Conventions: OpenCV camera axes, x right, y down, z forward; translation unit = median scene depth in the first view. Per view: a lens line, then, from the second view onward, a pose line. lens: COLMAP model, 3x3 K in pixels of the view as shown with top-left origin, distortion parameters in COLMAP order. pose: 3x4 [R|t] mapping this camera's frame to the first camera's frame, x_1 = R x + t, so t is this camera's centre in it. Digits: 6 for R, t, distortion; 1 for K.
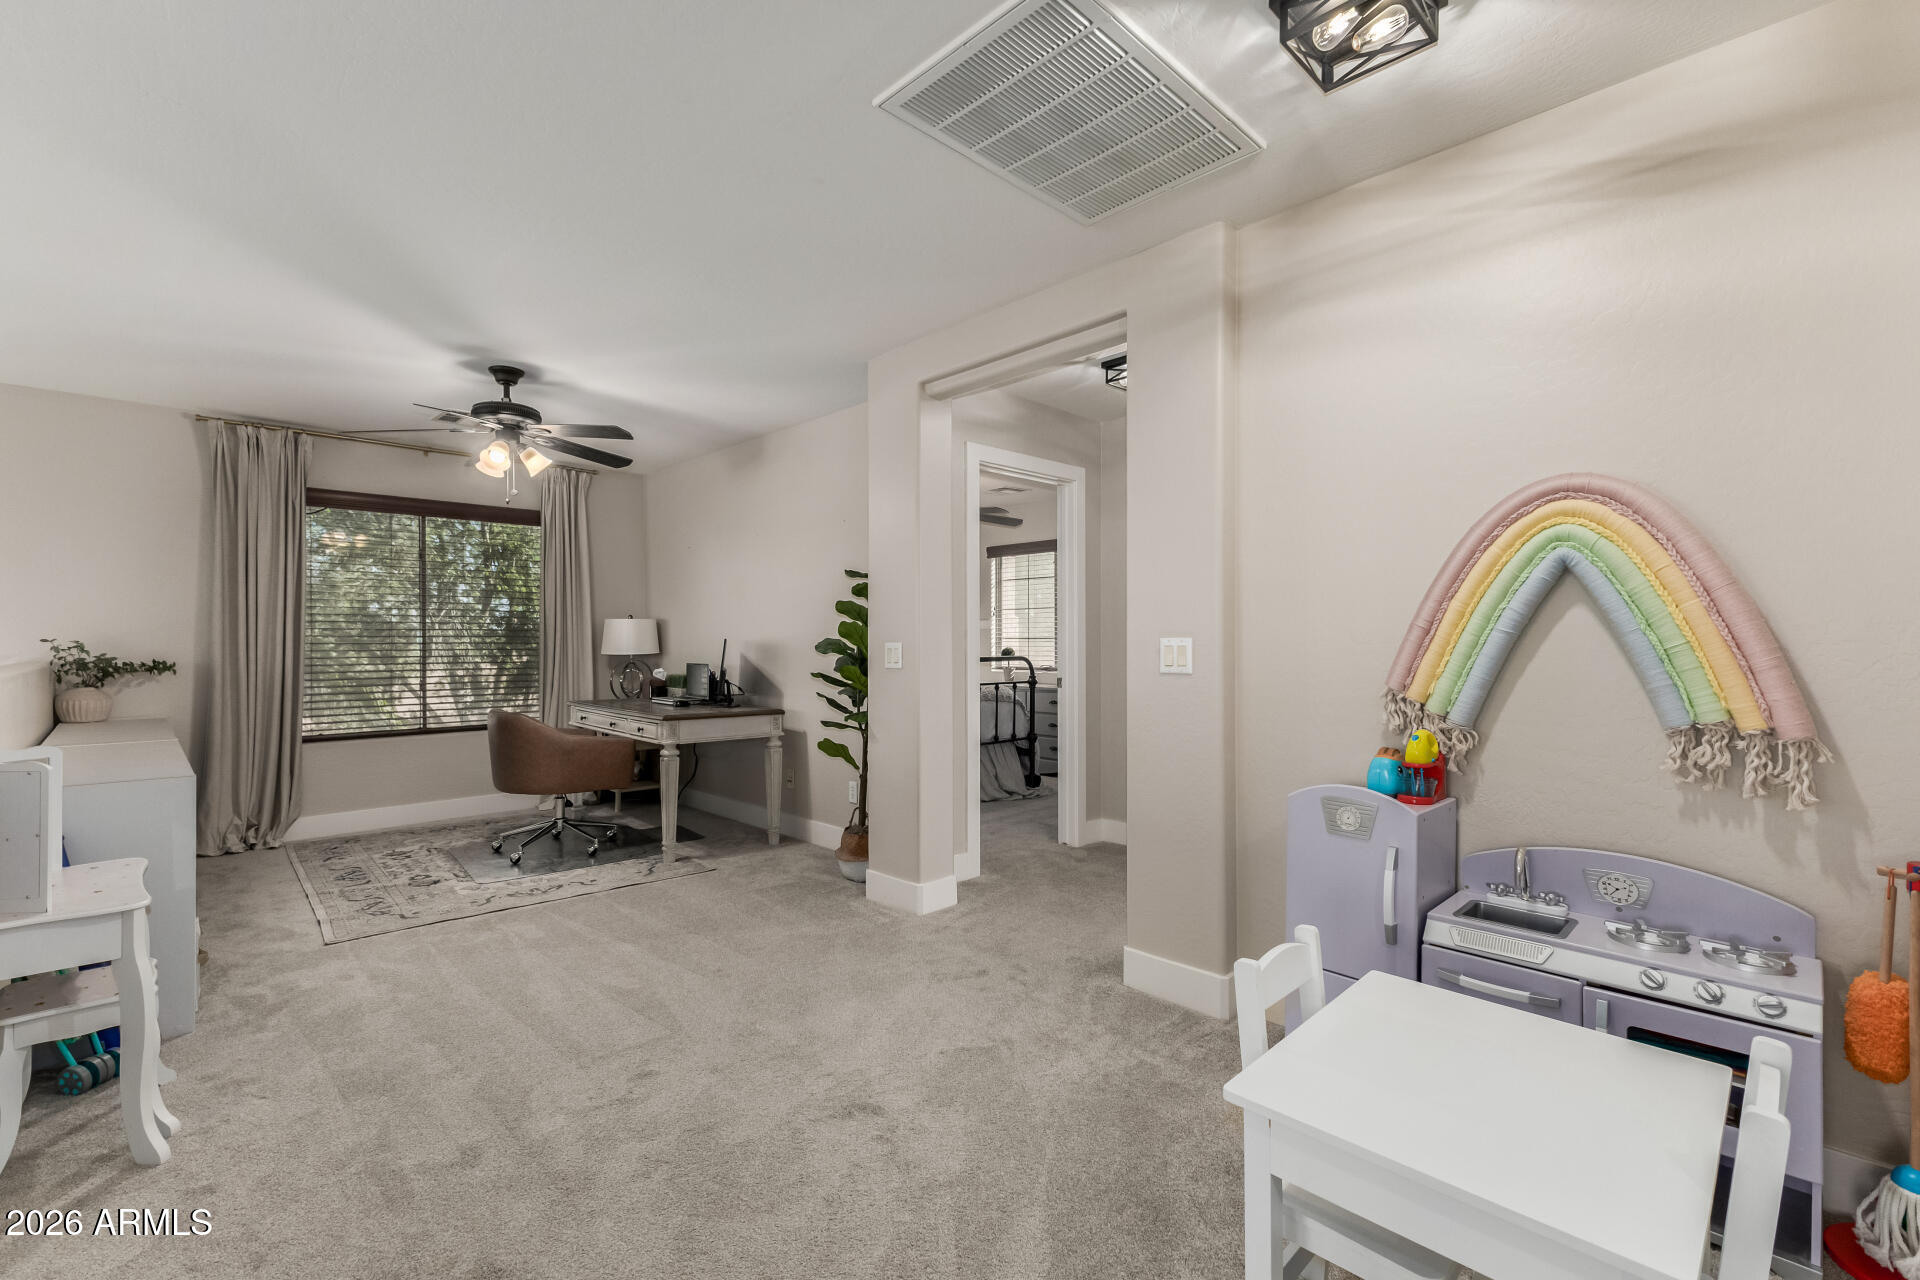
lens RADIAL K [[828.6, 0, 960.0], [0, 828.6, 640.0], [0, 0, 1]] dist [0.007177, 0.000016]
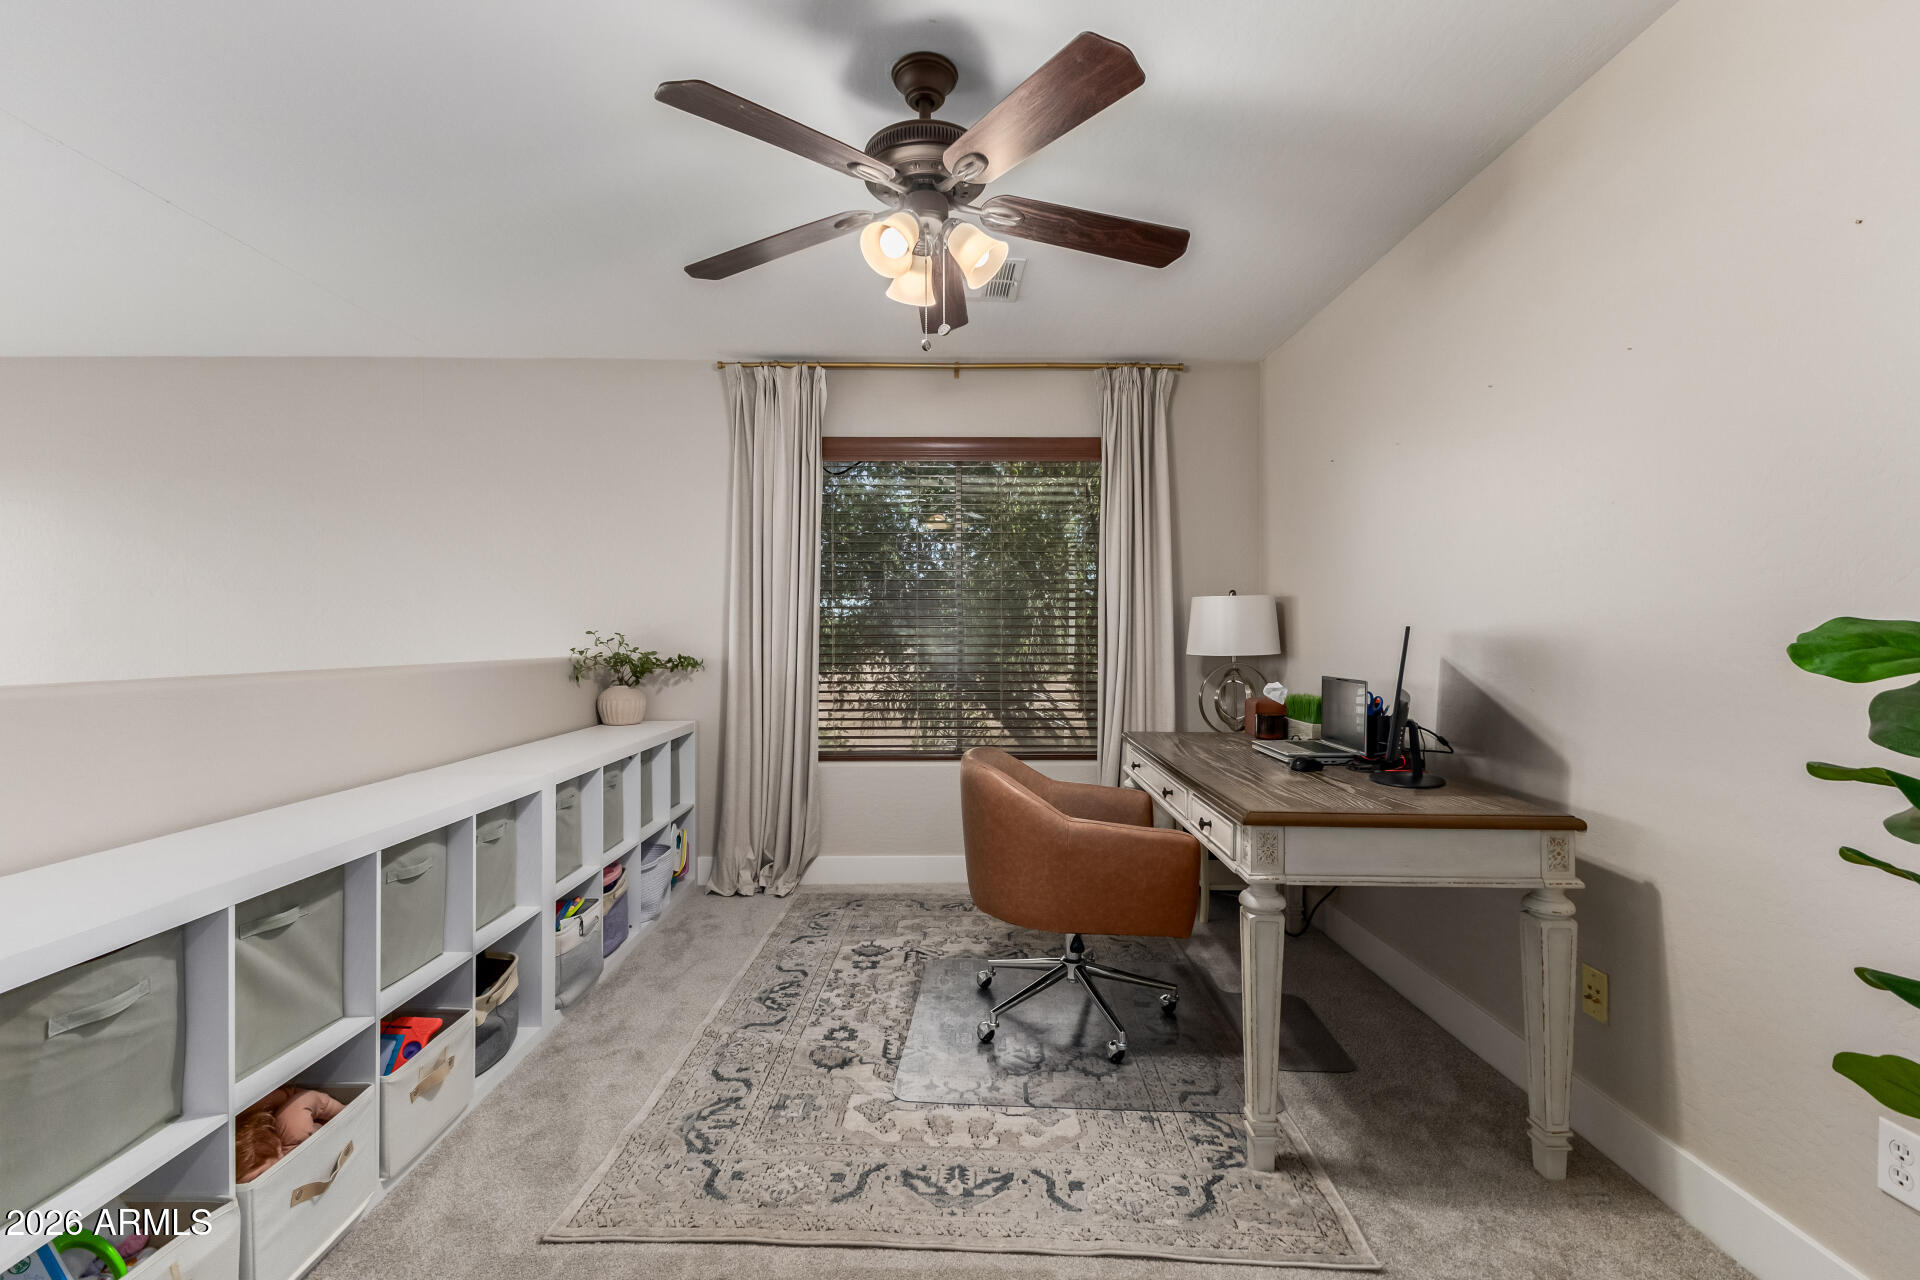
lens RADIAL K [[833.6, 0, 963.6], [0, 833.6, 644.2], [0, 0, 1]] dist [0.014470, 0.000047]
pose [[0.728981, 0.007559, -0.684492, -0.163010], [-0.000165, 0.999941, 0.010866, 0.003086], [0.684534, -0.007808, 0.728939, 0.558238]]
